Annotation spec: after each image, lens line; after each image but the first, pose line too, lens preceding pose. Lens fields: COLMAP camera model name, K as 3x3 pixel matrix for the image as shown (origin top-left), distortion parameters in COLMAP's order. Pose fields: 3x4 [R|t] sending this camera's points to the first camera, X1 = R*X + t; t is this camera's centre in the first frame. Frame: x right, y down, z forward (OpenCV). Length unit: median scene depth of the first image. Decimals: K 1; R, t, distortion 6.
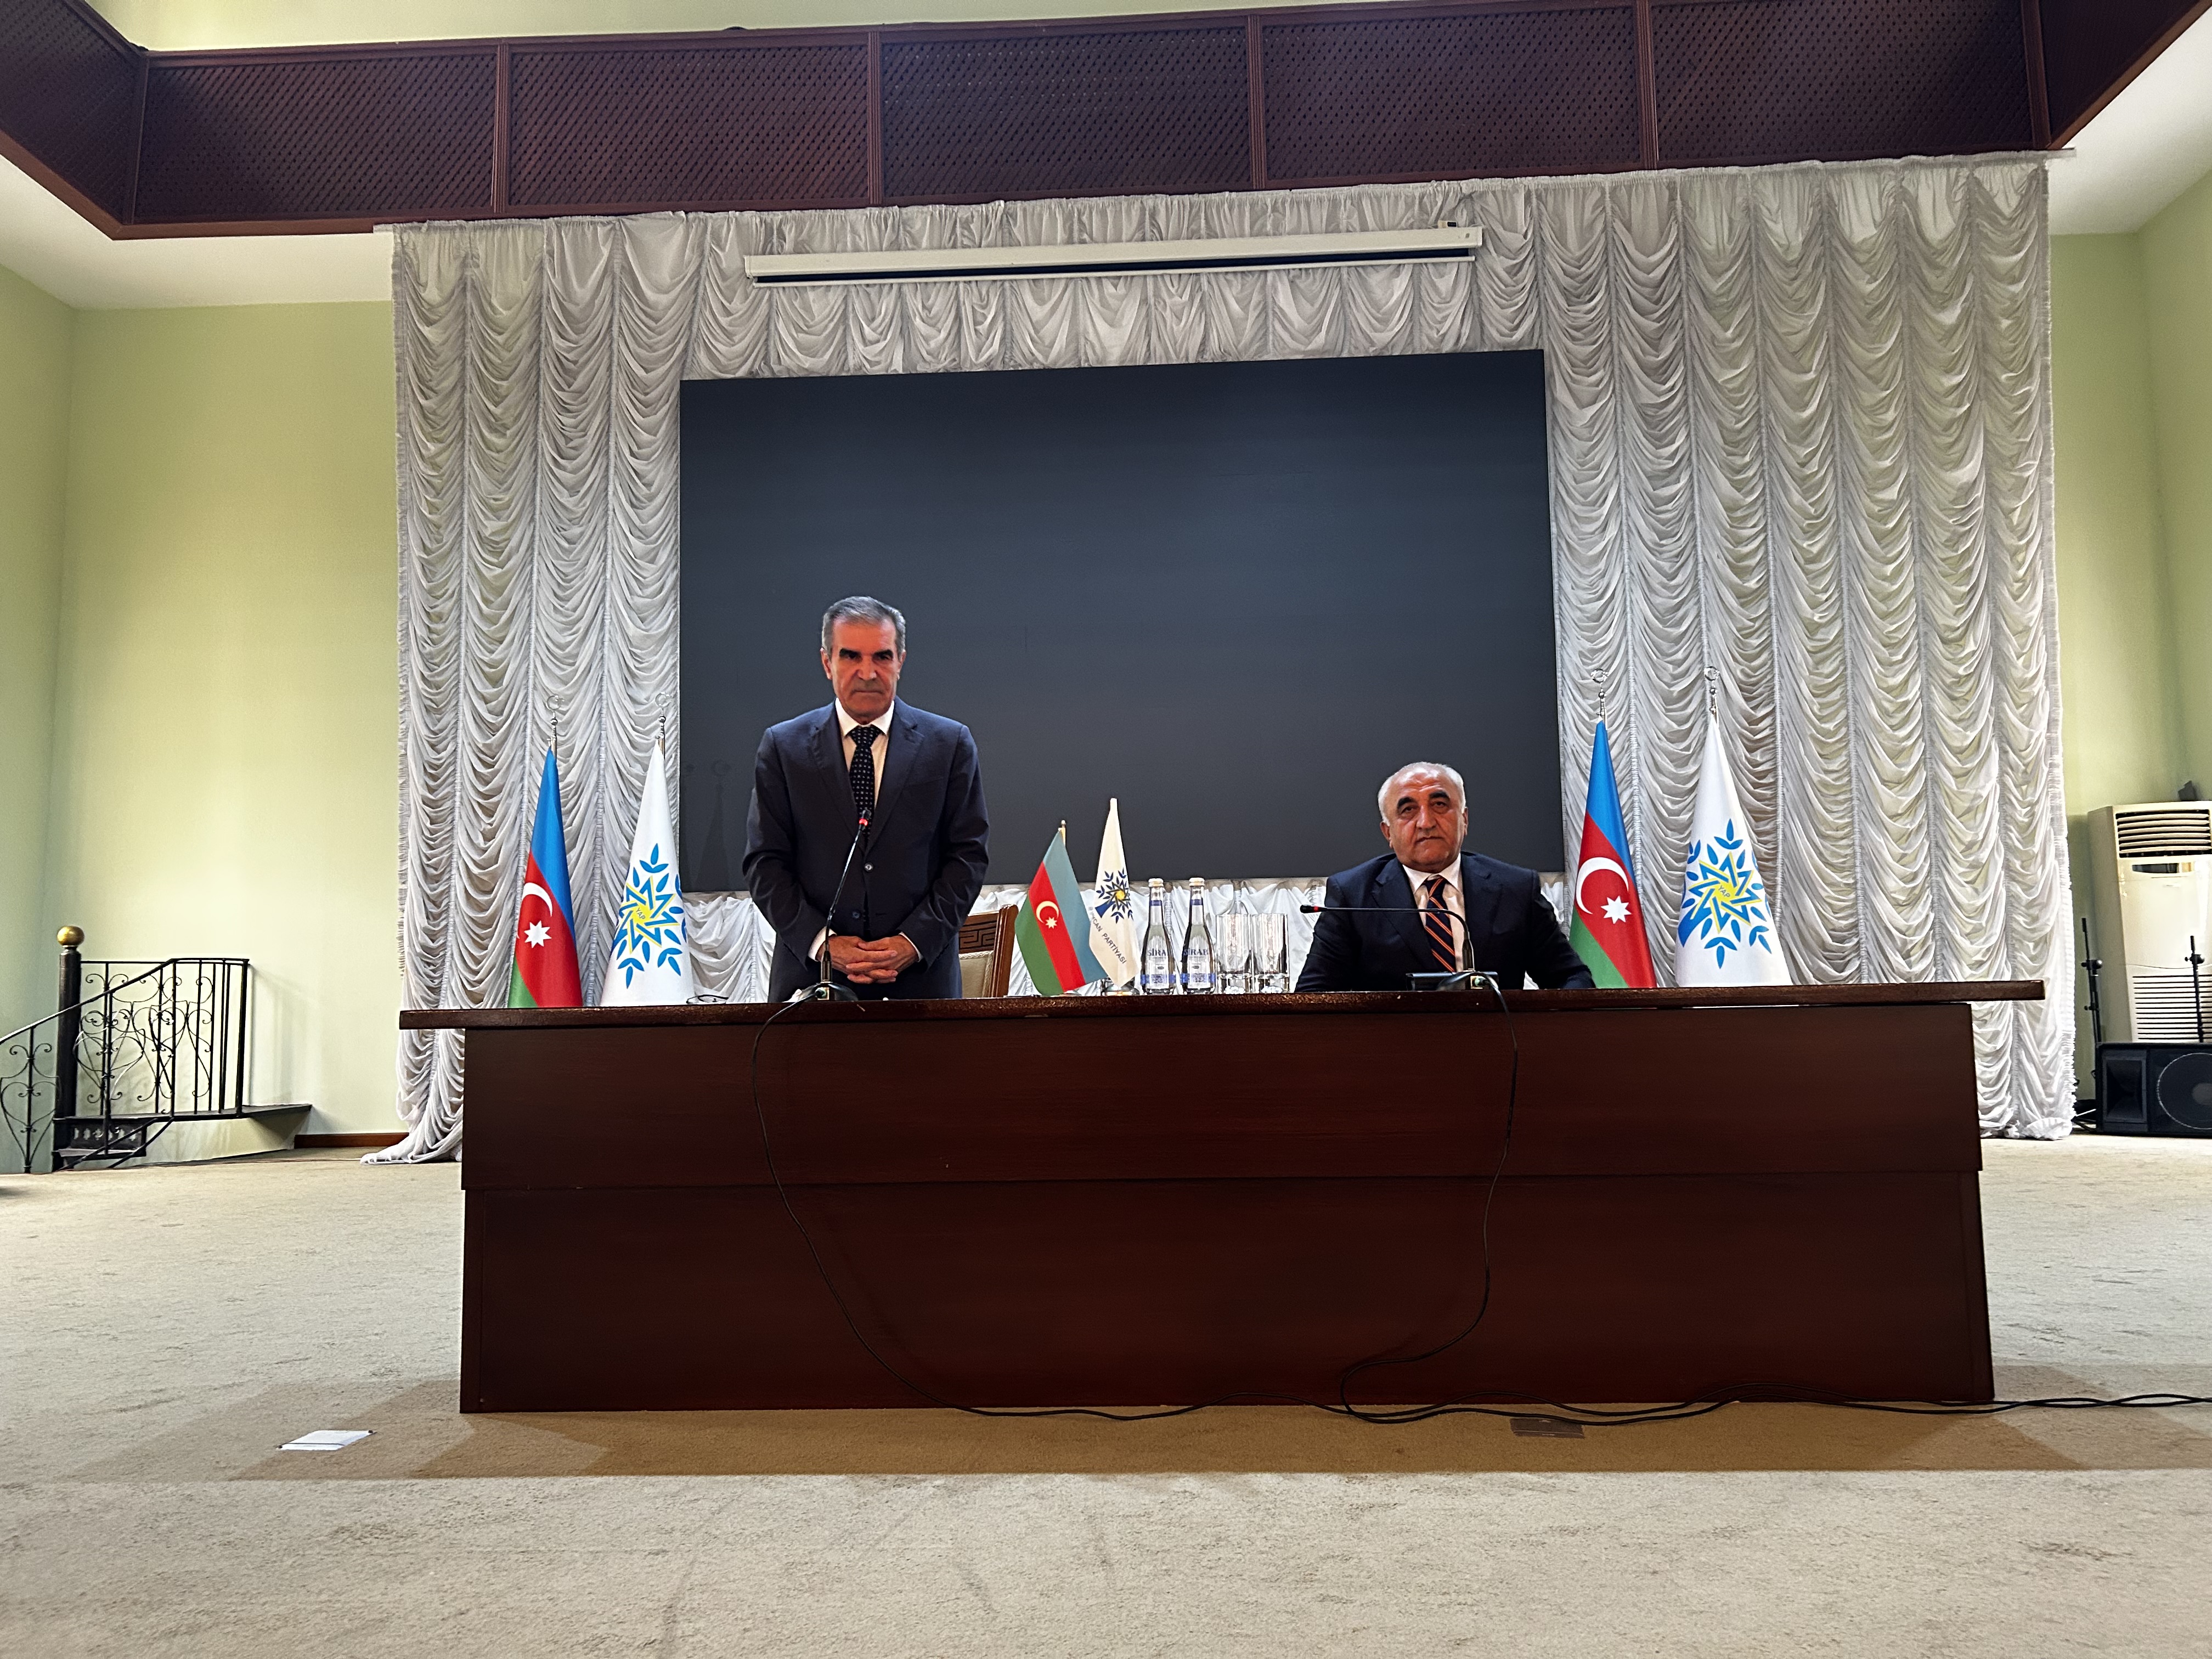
lens RADIAL K [[1669.8, 0, 1118.9], [0, 1669.8, 837.0], [0, 0, 1]] dist [0.030113, -0.016000]
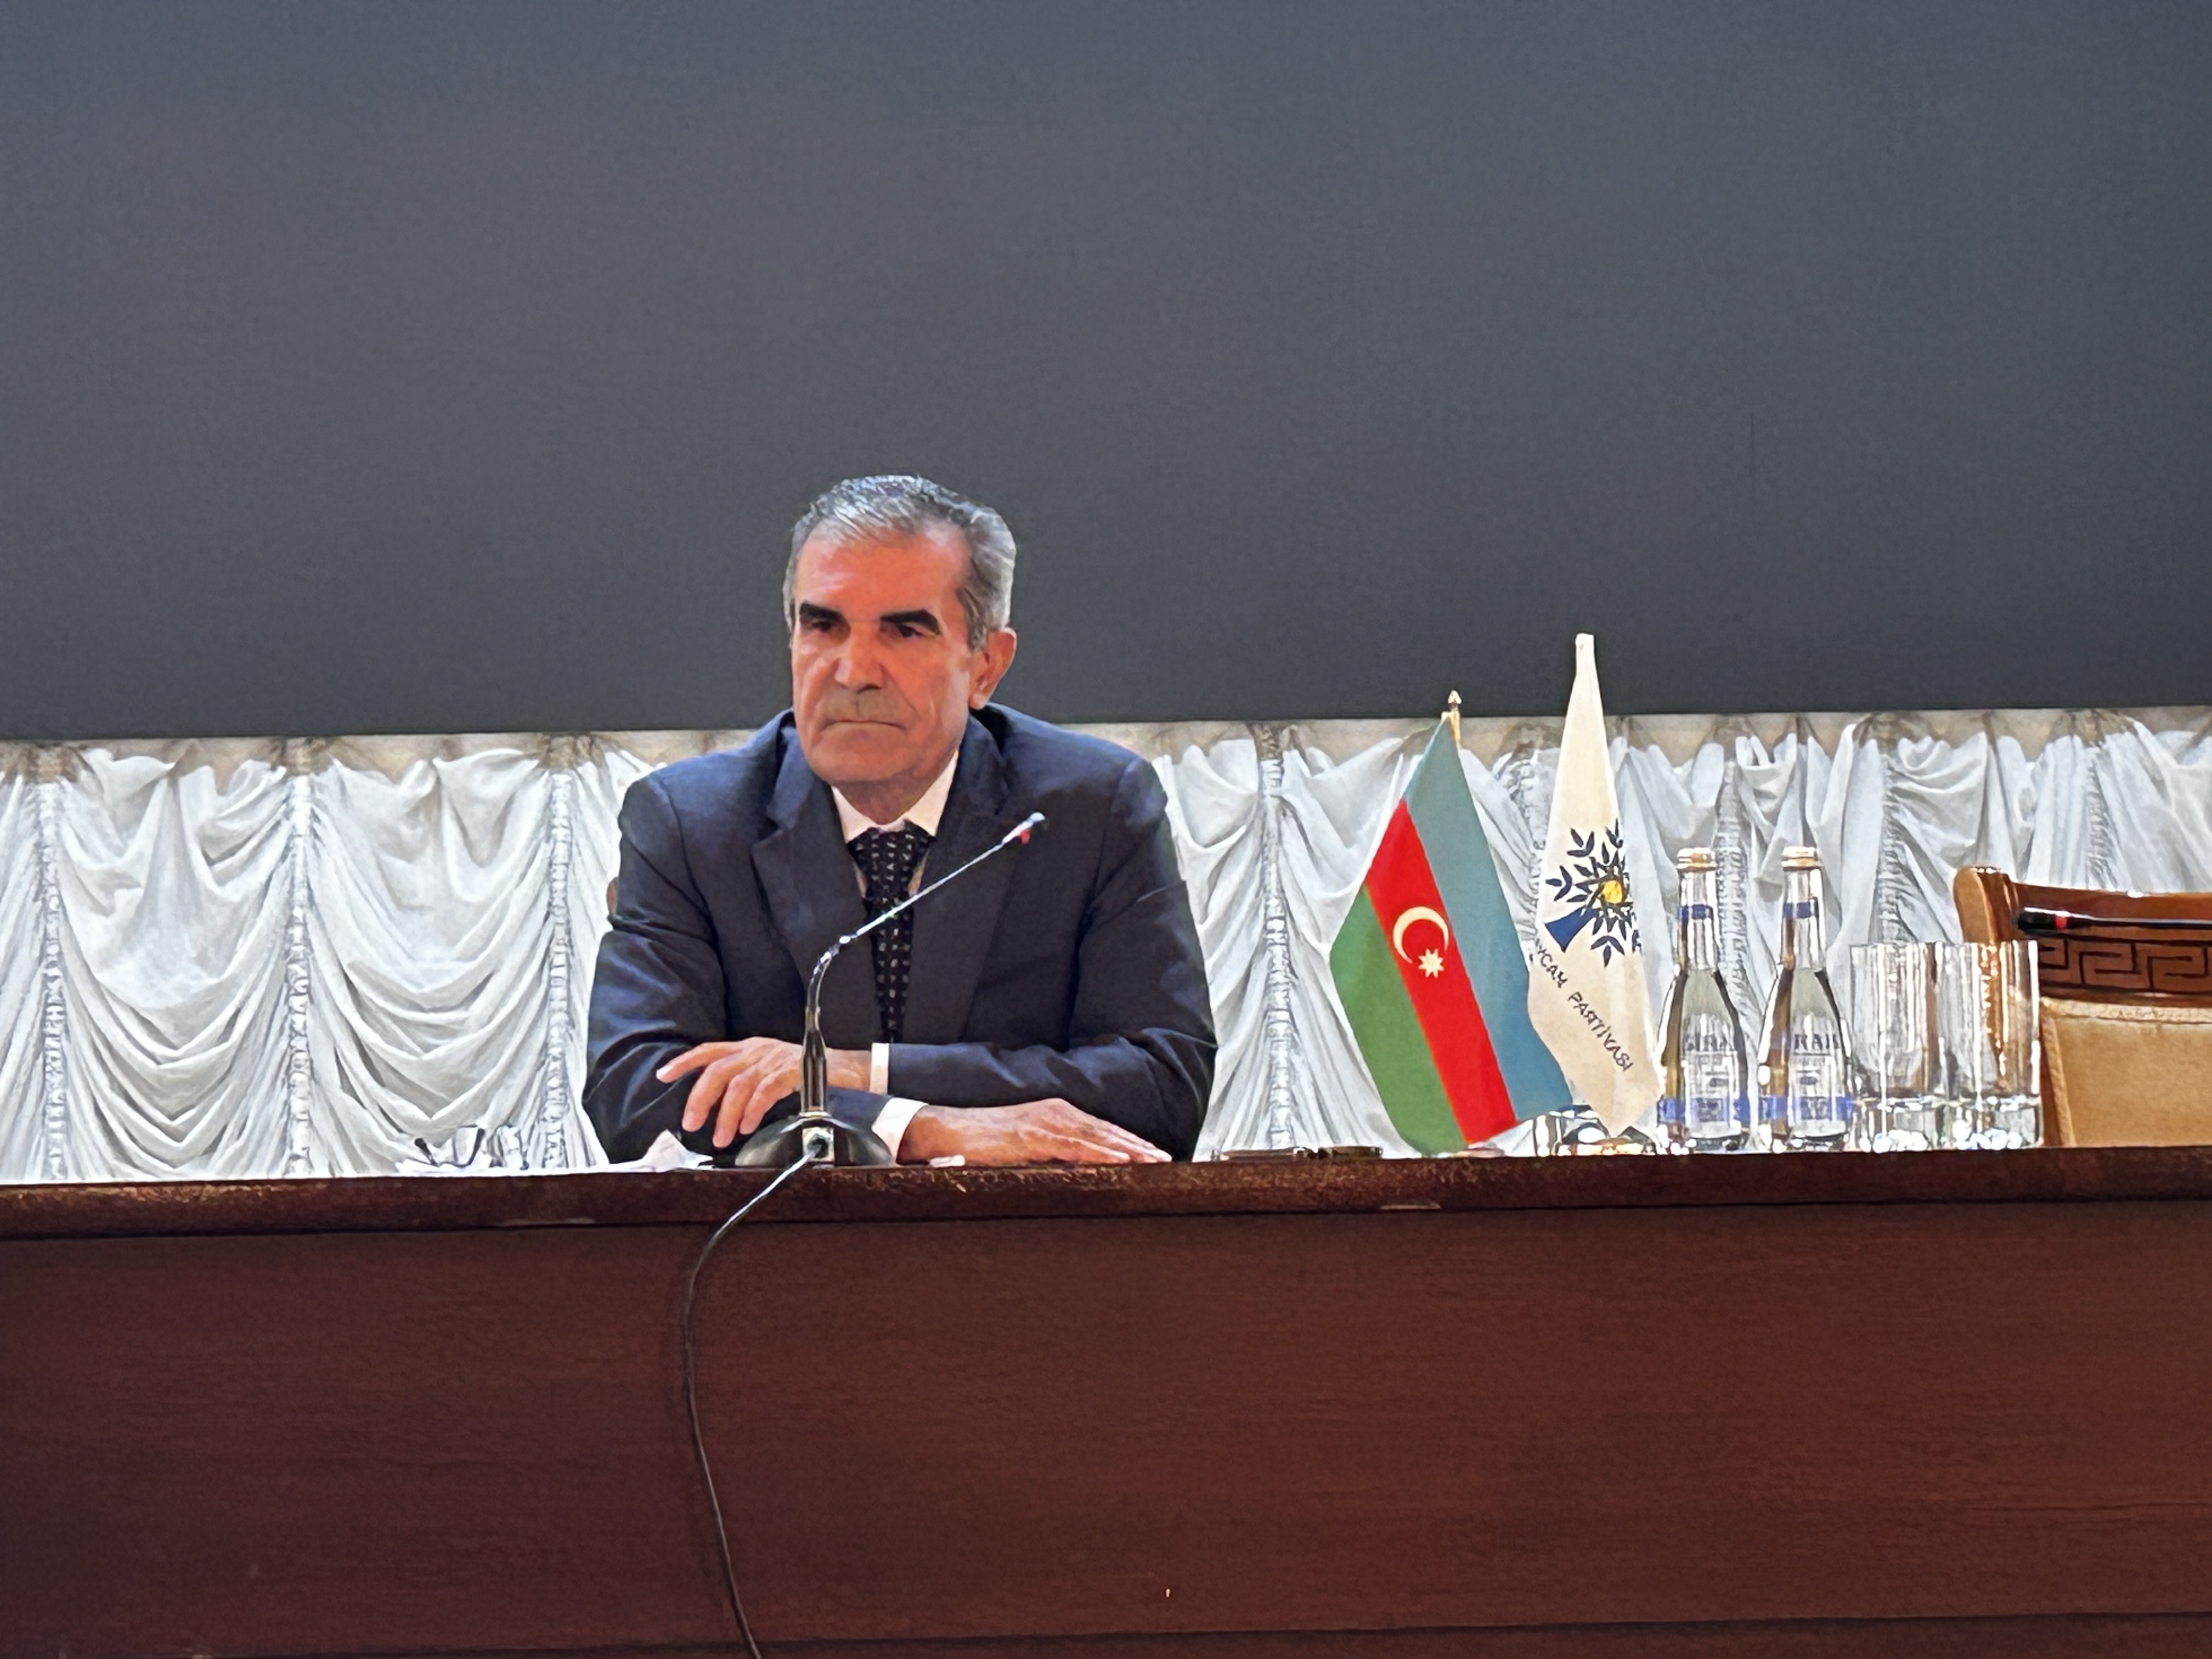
lens RADIAL K [[6774.1, 0, 1106.0], [0, 6774.1, 829.5], [0, 0, 1]] dist [0.175070, 1.534259]
pose [[0.992029, 0.005439, 0.125893, -0.106649], [-0.012679, 0.998306, 0.056778, -0.022830], [-0.125371, -0.057922, 0.990418, -0.180651]]
